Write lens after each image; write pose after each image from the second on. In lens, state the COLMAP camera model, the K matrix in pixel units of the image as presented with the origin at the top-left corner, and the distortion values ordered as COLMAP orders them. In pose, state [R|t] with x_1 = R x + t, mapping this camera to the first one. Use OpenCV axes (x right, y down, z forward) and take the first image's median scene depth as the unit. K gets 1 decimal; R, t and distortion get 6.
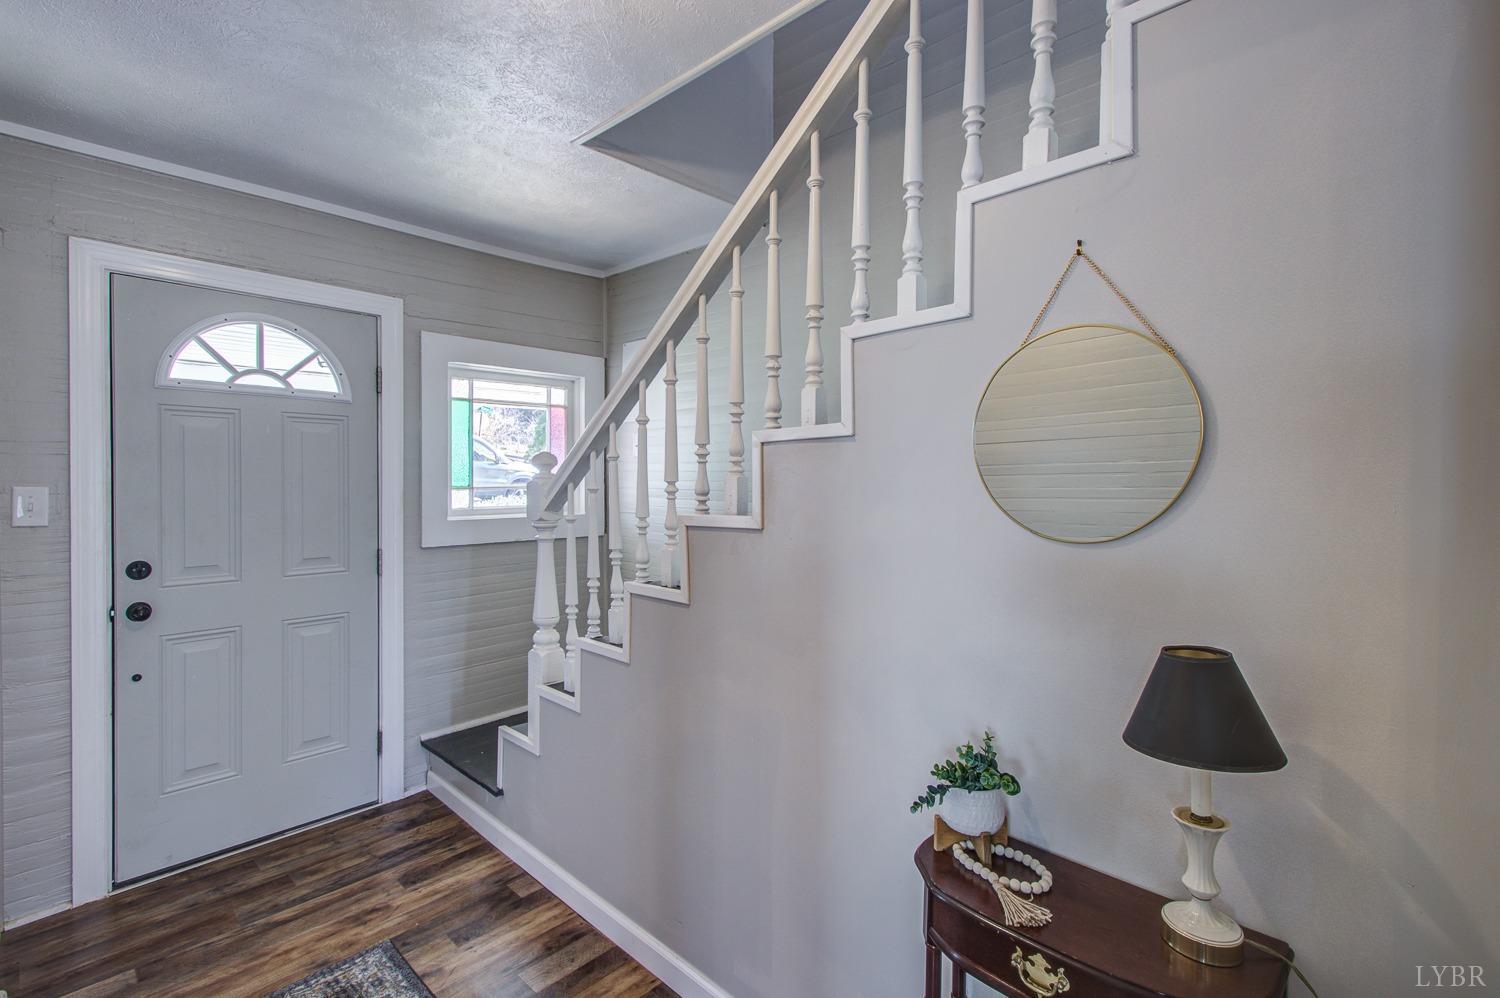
lens RADIAL K [[683.9, 0, 748.4], [0, 683.9, 491.5], [0, 0, 1]] dist [0.004270, 0.002404]
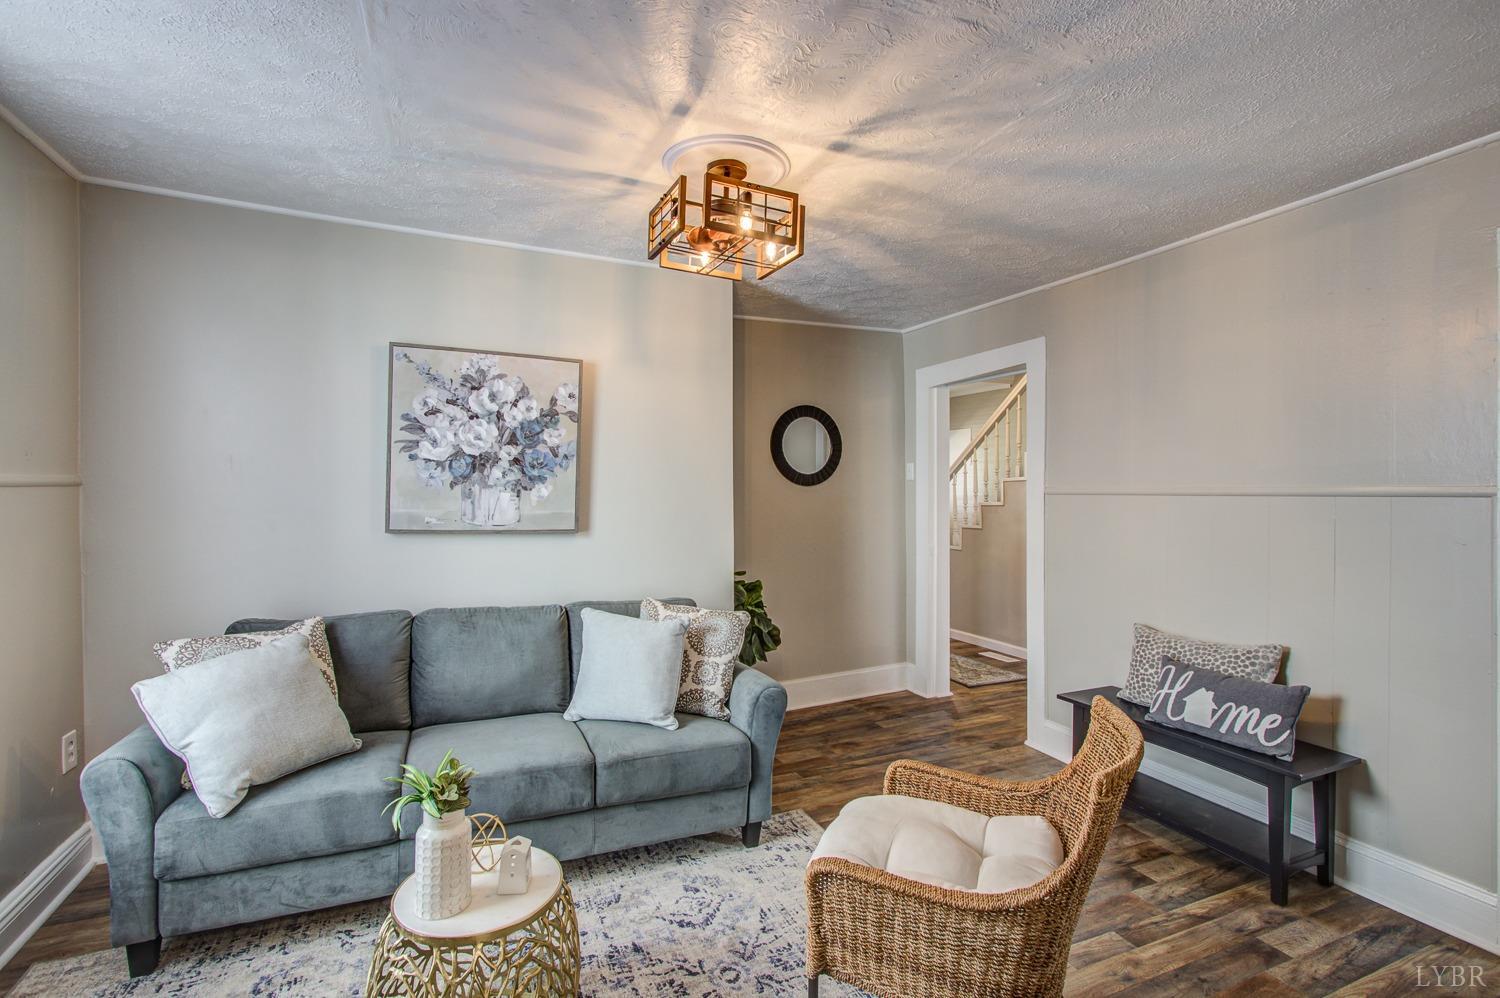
lens RADIAL K [[683.9, 0, 750.7], [0, 683.9, 494.3], [0, 0, 1]] dist [0.004270, 0.002404]
pose [[0.926139, -0.007596, -0.377107, 0.127499], [0.001952, 0.999880, -0.015347, 0.043123], [0.377178, 0.013477, 0.926043, -2.514414]]
